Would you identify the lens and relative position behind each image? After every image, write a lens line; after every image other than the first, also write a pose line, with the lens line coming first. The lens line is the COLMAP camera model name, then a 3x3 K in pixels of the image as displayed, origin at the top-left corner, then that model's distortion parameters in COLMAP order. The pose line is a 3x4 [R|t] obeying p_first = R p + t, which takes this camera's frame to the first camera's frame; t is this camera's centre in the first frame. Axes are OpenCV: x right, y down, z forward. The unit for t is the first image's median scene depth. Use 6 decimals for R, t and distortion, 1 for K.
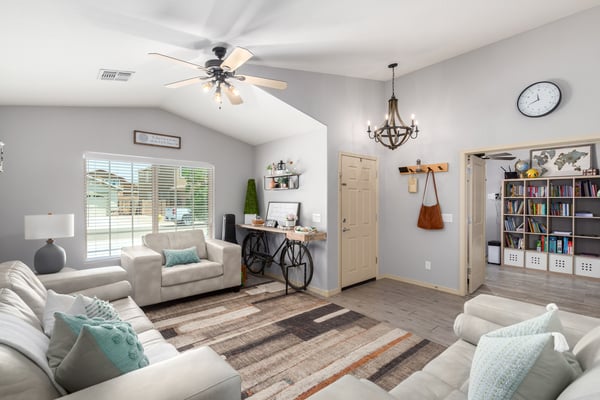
lens RADIAL K [[281.8, 0, 300.7], [0, 281.8, 201.5], [0, 0, 1]] dist [-0.000321, -0.000321]
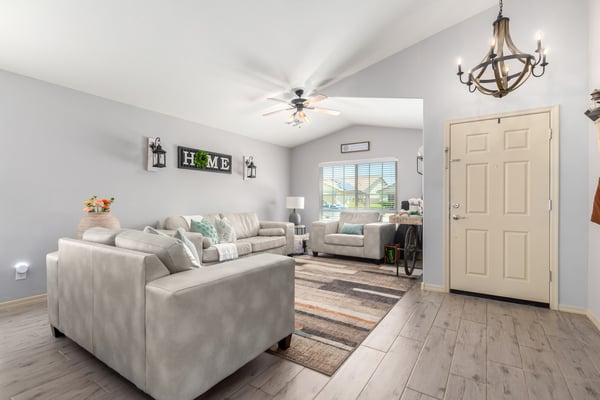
lens RADIAL K [[278.5, 0, 299.4], [0, 278.5, 203.3], [0, 0, 1]] dist [0.001226, 0.000132]
pose [[0.275132, 0.006938, -0.961381, 1.268616], [-0.006045, 0.999967, 0.005487, 0.094559], [0.961387, 0.004302, 0.275165, 0.575625]]
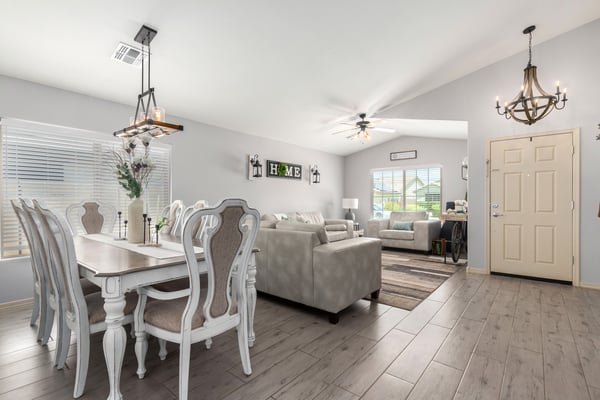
lens RADIAL K [[279.5, 0, 300.5], [0, 279.5, 204.3], [0, 0, 1]] dist [-0.000912, -0.000292]
pose [[0.171891, 0.007627, -0.985087, 1.642448], [-0.003710, 0.999968, 0.007095, 0.092480], [0.985109, 0.002435, 0.171913, 0.222772]]
